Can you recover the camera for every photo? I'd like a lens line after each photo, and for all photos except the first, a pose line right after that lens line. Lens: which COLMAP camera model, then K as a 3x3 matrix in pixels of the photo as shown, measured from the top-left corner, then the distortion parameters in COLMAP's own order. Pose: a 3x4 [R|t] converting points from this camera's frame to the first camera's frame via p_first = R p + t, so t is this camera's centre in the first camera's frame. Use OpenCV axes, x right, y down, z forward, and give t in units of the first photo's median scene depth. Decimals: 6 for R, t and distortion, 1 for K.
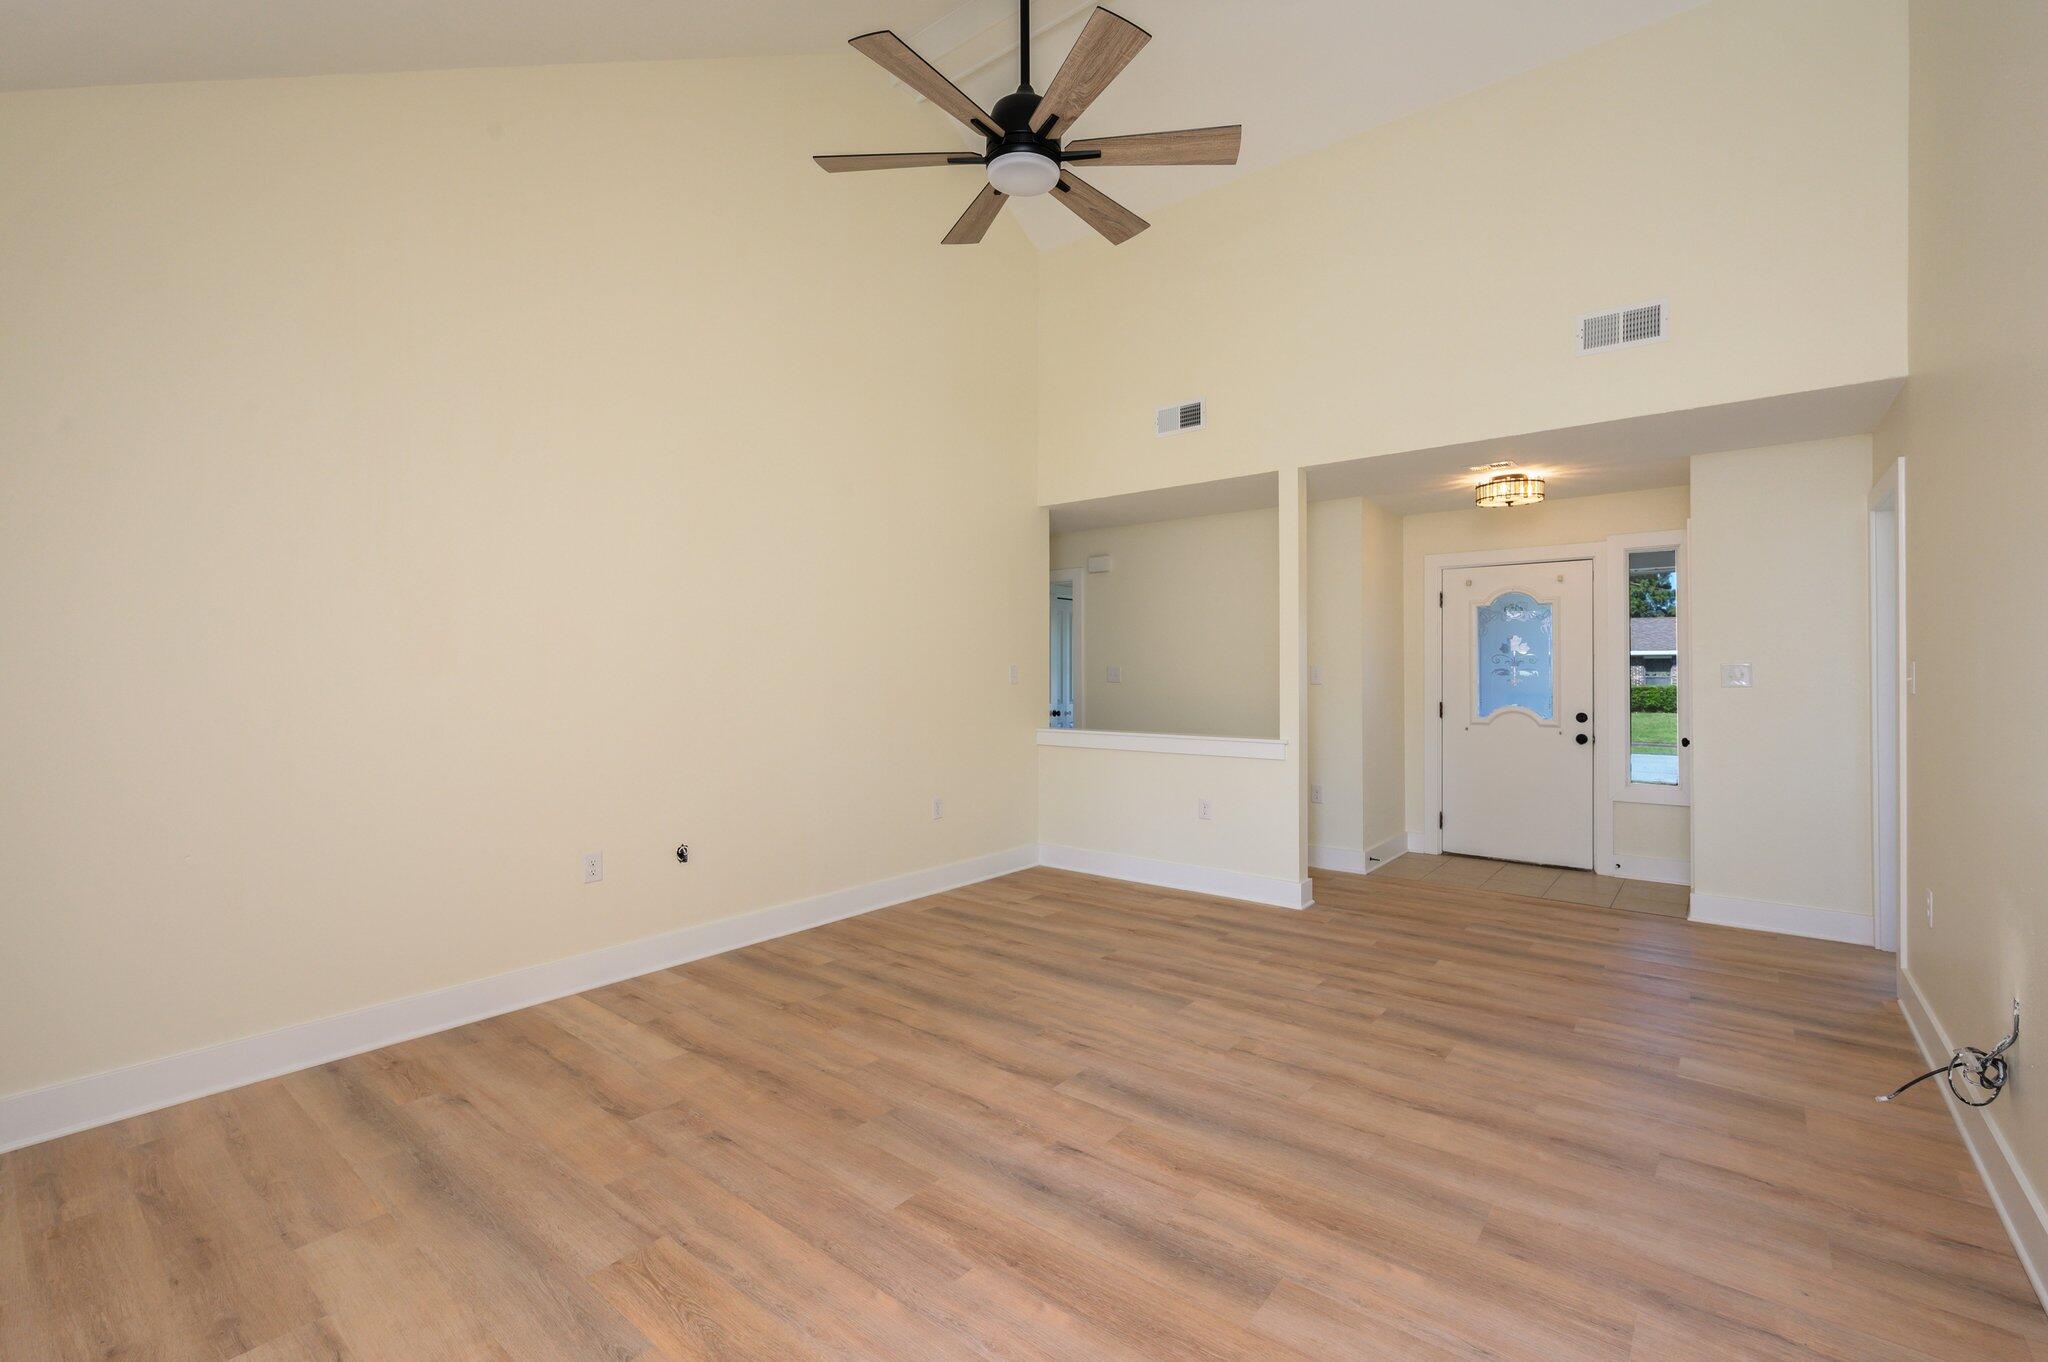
lens RADIAL K [[885.4, 0, 1029.8], [0, 885.4, 662.2], [0, 0, 1]] dist [0.000269, -0.000120]
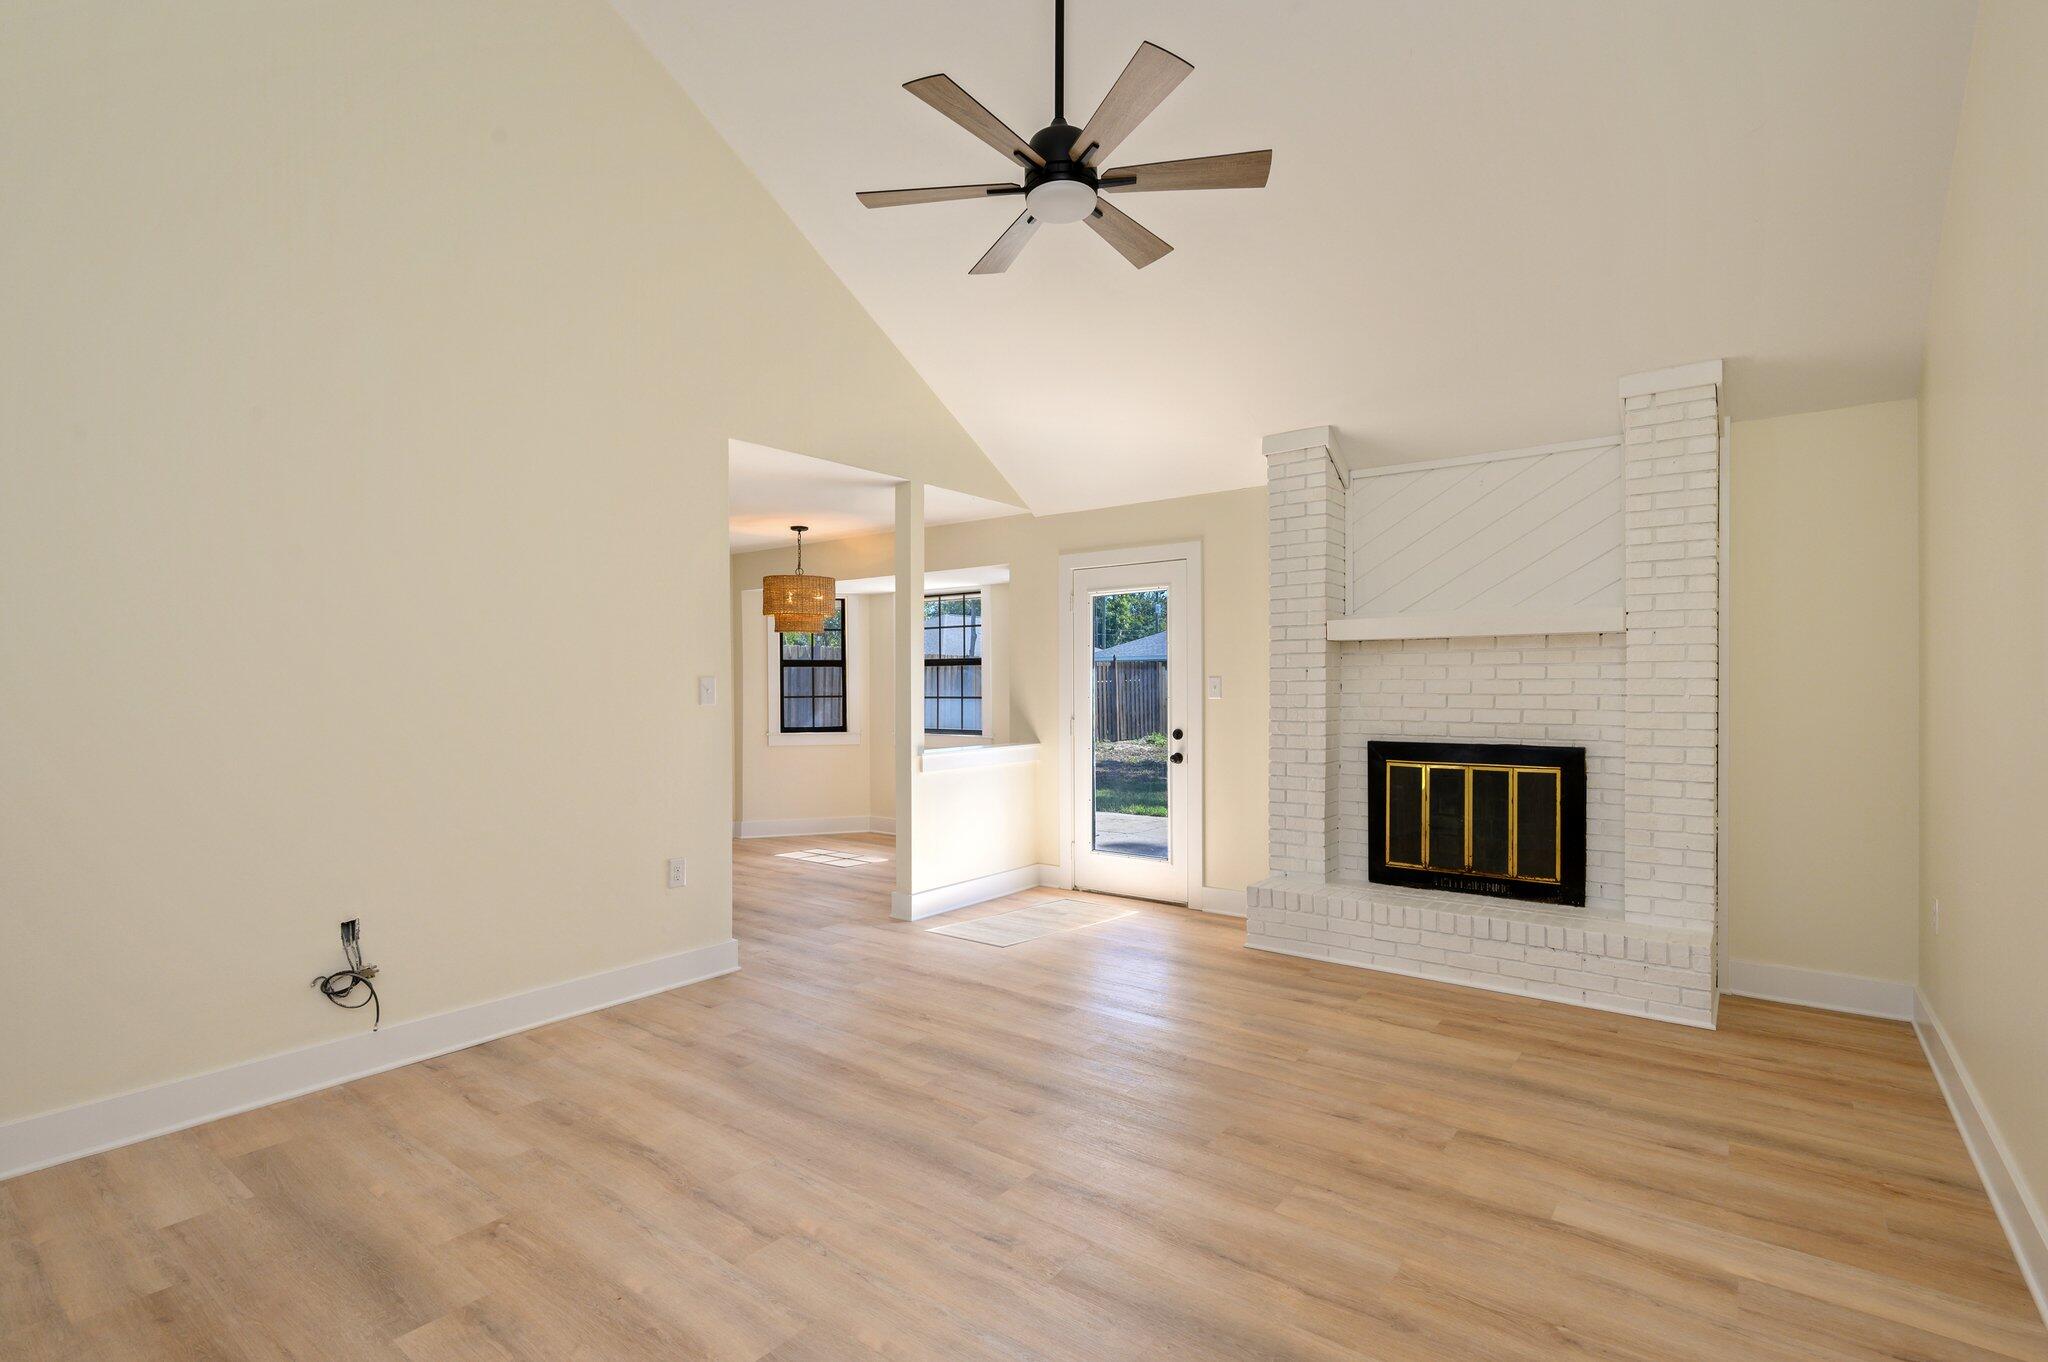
lens RADIAL K [[958.9, 0, 1024.0], [0, 958.9, 681.0], [0, 0, 1]] dist [0.002322, 0.000259]
pose [[-0.999815, 0.004622, -0.018683, 0.043988], [0.004851, 0.999914, -0.012222, 0.015230], [0.018624, -0.012311, -0.999751, 1.578298]]
